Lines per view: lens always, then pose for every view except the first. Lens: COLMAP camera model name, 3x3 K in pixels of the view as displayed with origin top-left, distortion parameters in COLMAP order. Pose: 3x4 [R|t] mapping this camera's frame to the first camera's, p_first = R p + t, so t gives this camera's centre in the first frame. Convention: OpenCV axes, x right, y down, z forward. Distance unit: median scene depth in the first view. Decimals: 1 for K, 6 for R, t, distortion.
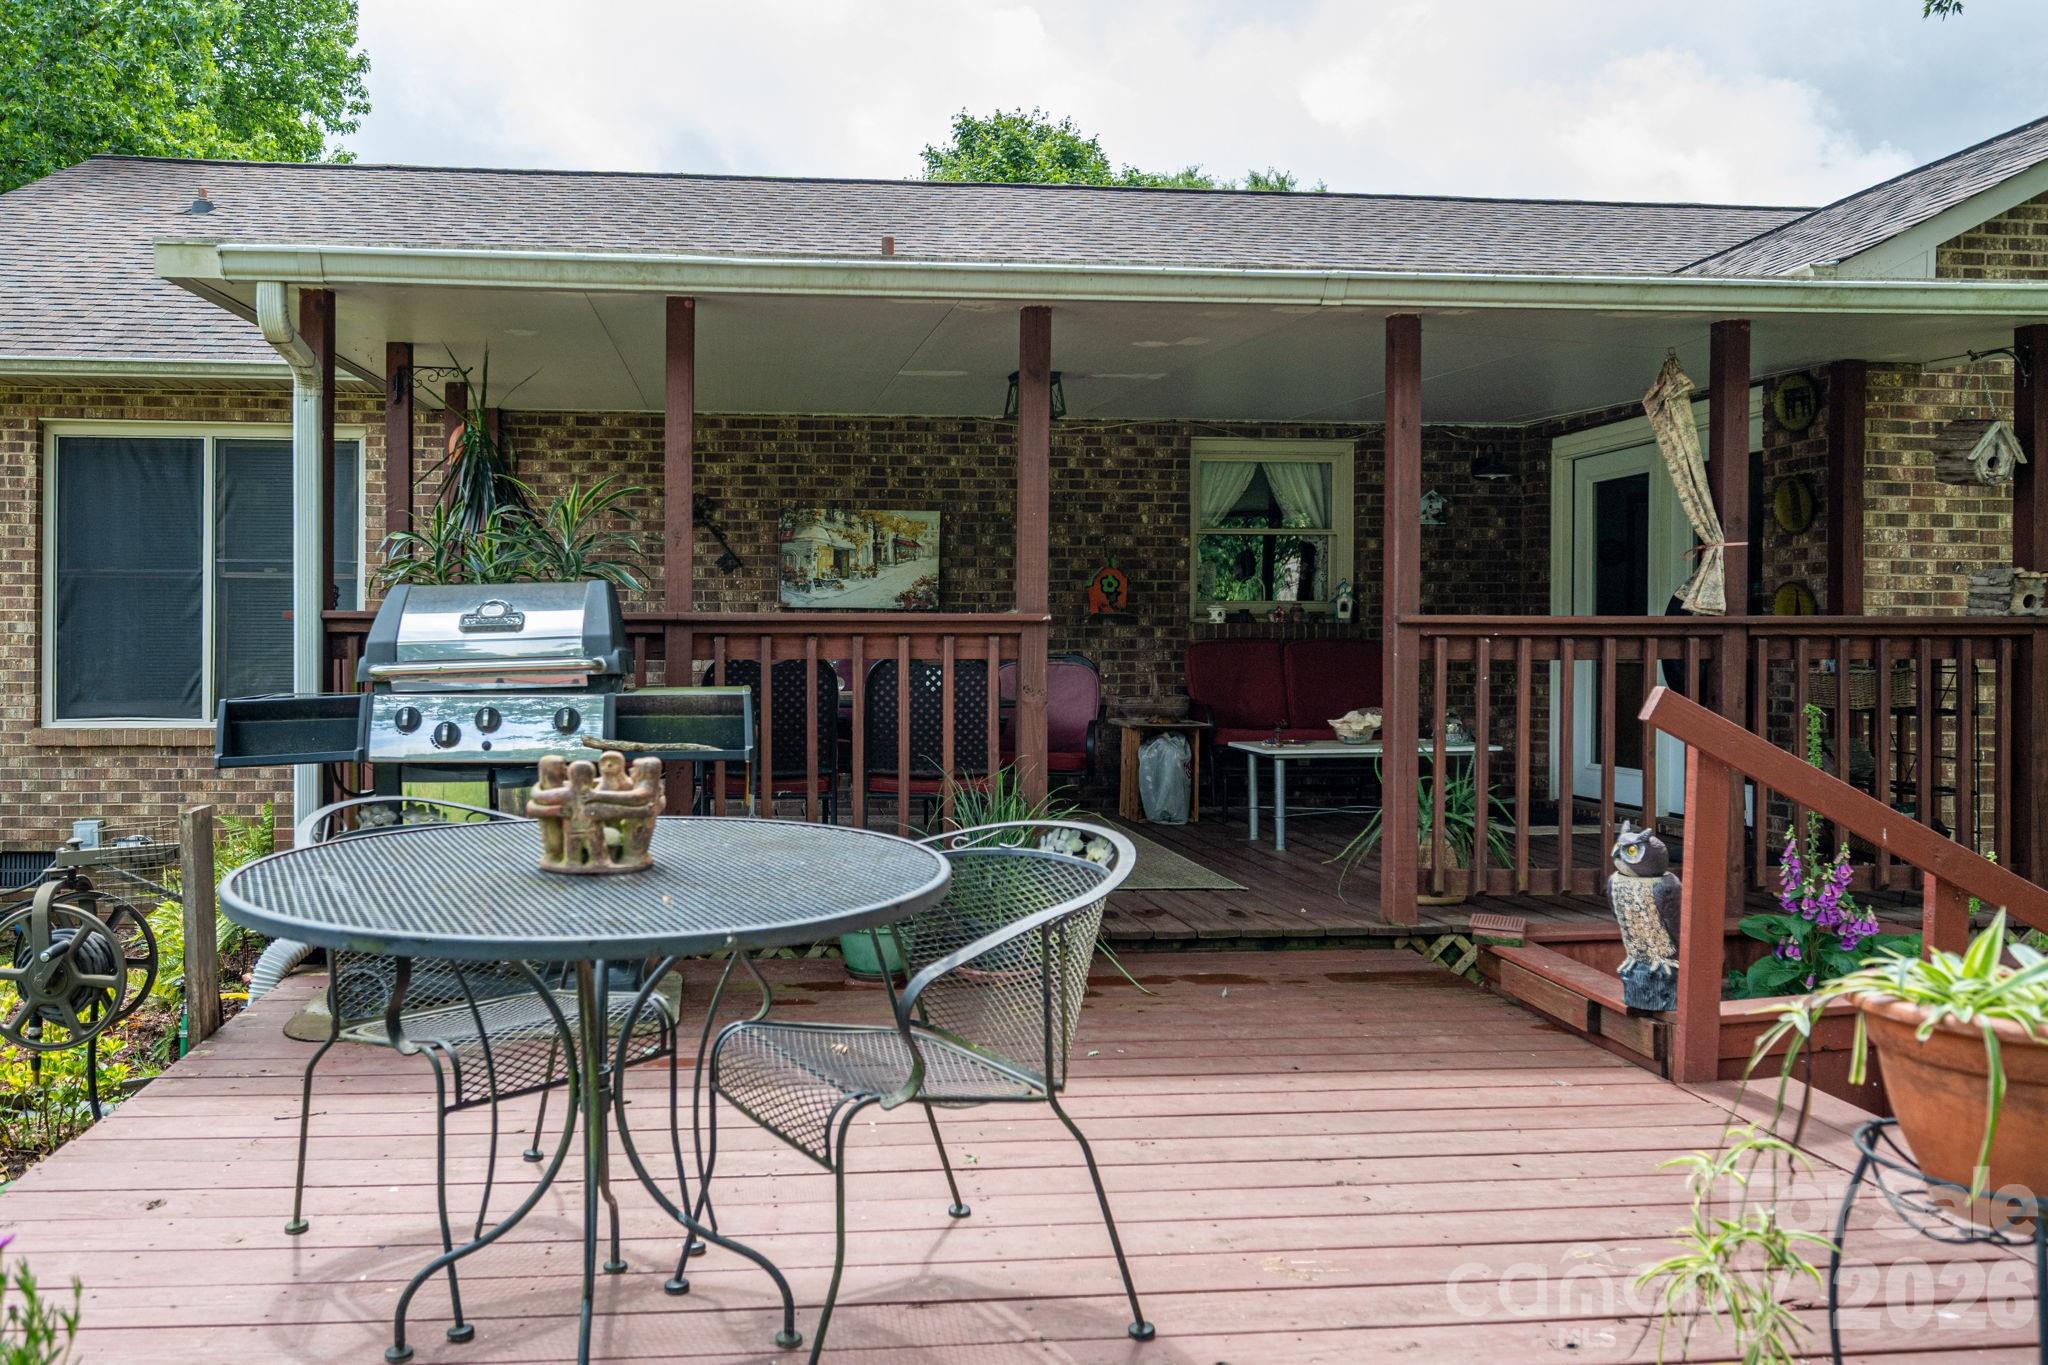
lens RADIAL K [[1350.5, 0, 870.0], [0, 1350.5, 632.4], [0, 0, 1]] dist [0.000618, -0.000096]
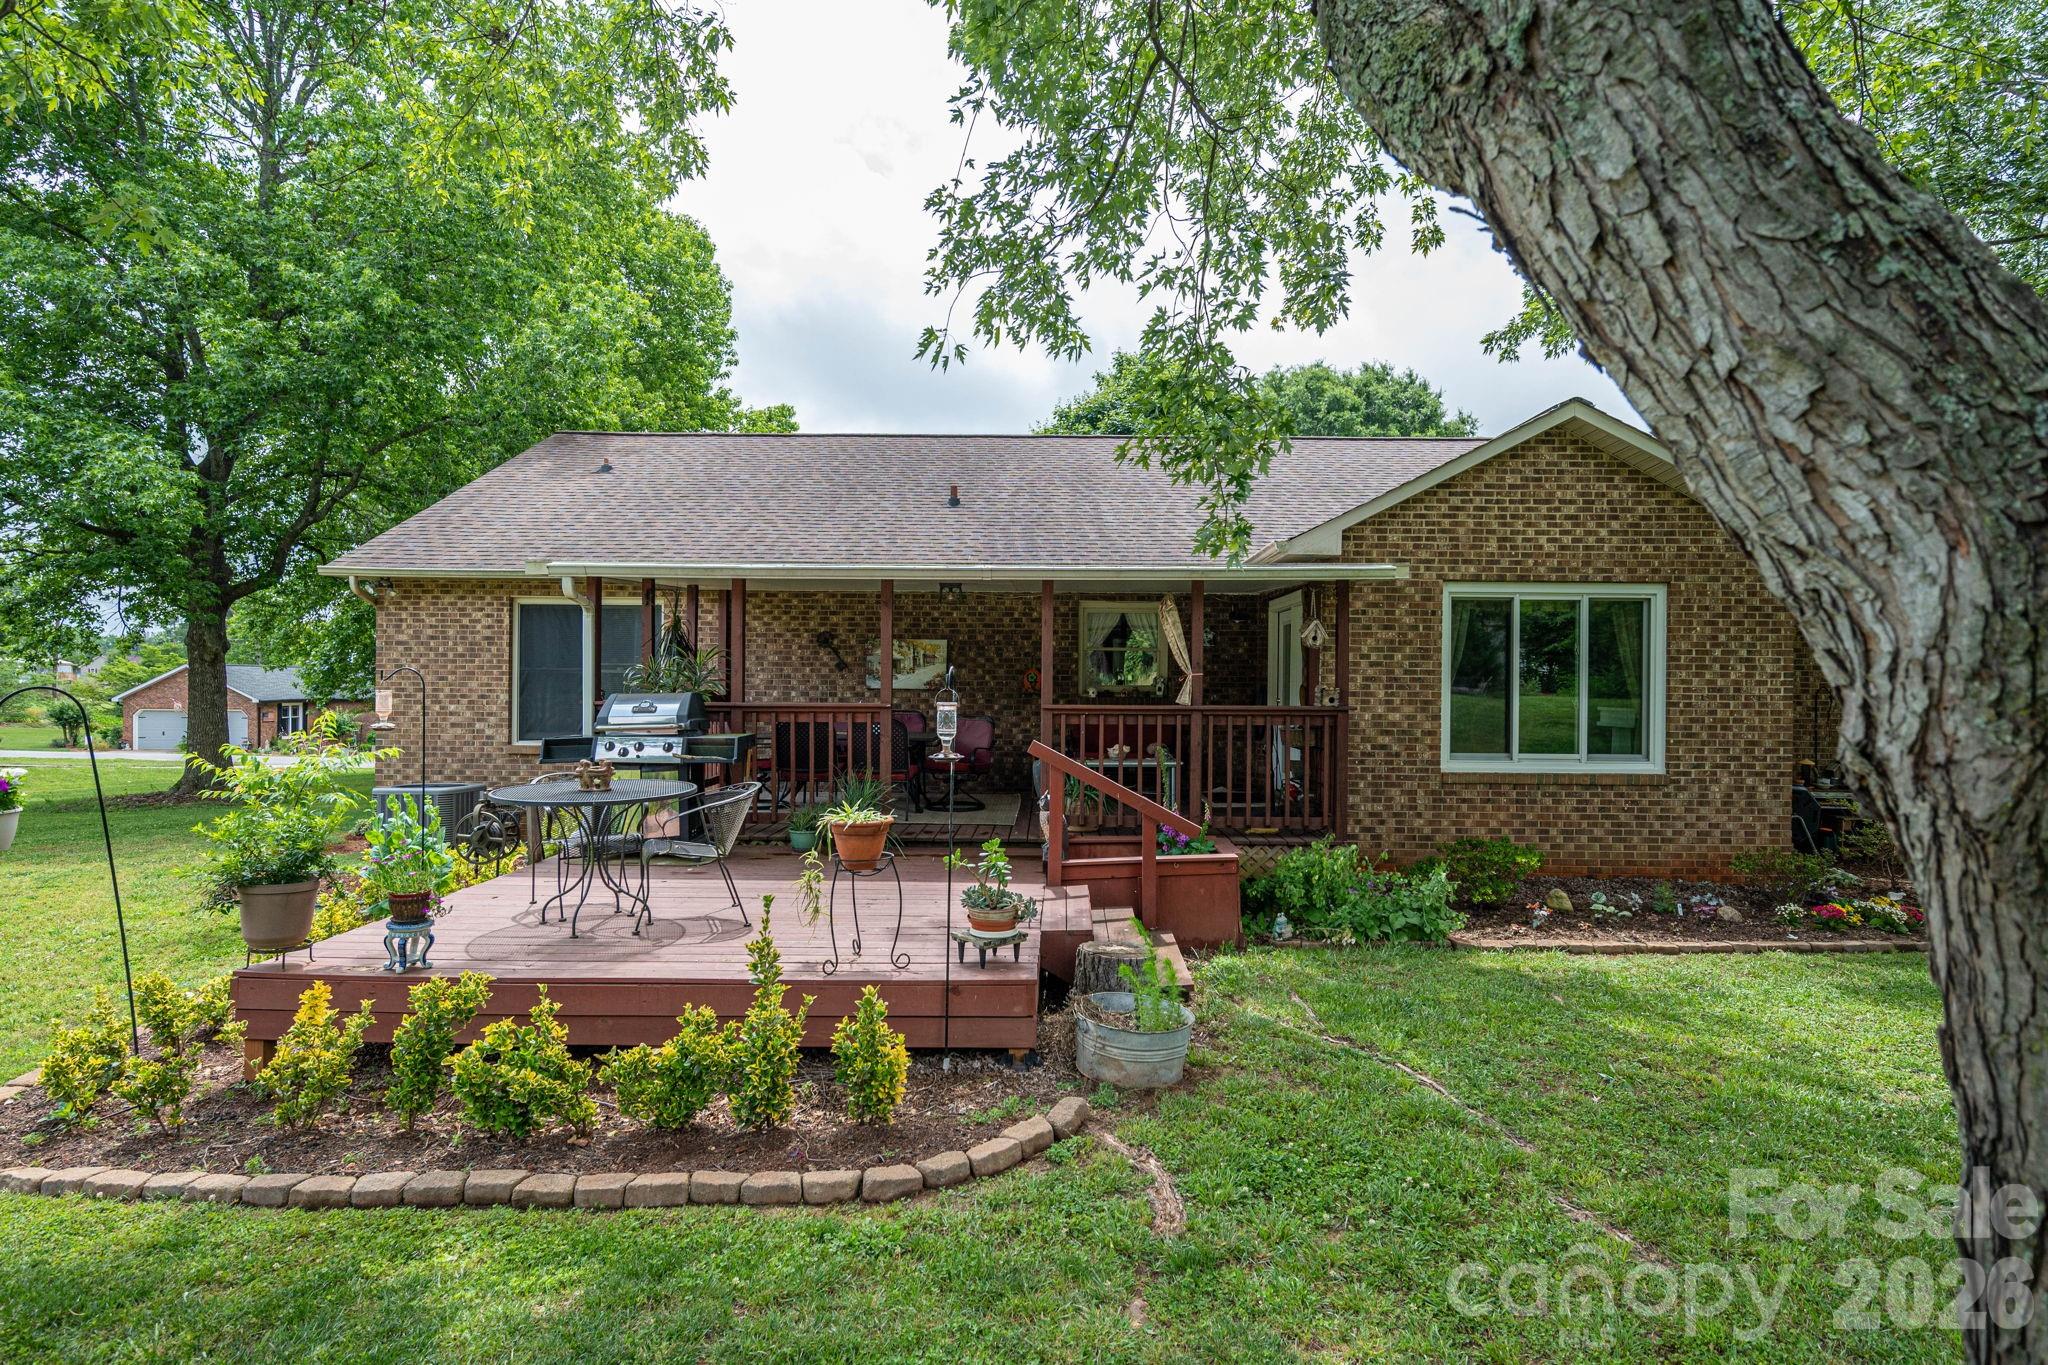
lens RADIAL K [[932.9, 0, 1028.5], [0, 932.9, 686.6], [0, 0, 1]] dist [-0.000218, 0.009970]
pose [[0.996350, 0.005713, -0.085175, 0.299406], [-0.005118, 0.999961, 0.007208, -0.033298], [0.085213, -0.006746, 0.996340, -0.360725]]
